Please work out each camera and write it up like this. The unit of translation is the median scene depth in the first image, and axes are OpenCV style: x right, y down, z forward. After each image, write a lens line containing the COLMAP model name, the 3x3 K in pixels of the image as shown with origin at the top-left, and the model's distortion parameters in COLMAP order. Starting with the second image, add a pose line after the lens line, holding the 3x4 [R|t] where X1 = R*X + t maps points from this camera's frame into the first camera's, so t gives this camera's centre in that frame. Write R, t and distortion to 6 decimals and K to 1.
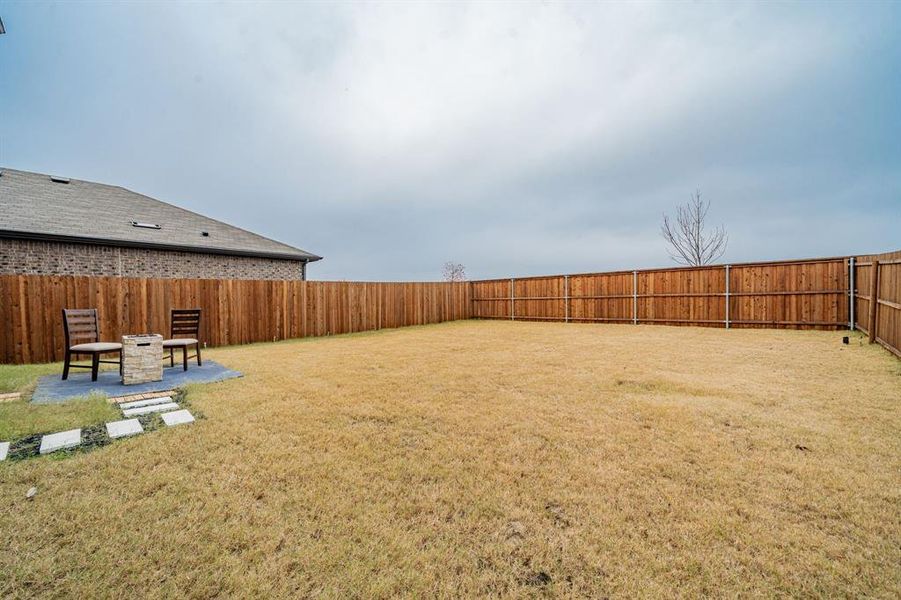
lens RADIAL K [[356.7, 0, 451.4], [0, 356.7, 301.9], [0, 0, 1]] dist [0.000697, 0.000208]
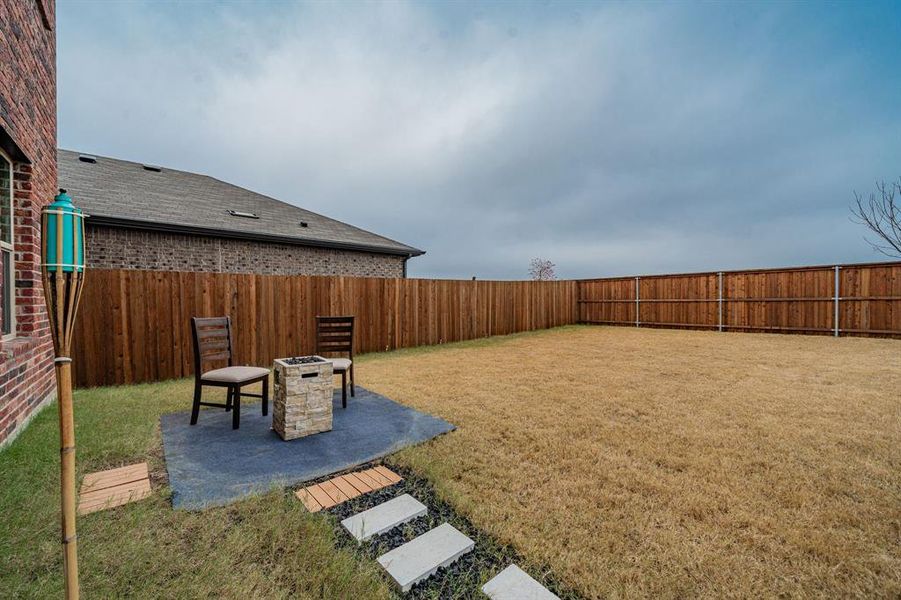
lens RADIAL K [[356.7, 0, 450.7], [0, 356.7, 301.4], [0, 0, 1]] dist [0.000697, 0.000208]
pose [[0.994561, 0.006811, -0.103936, -0.224693], [-0.006949, 0.999975, -0.000967, -0.005087], [0.103927, 0.001684, 0.994583, 0.162298]]
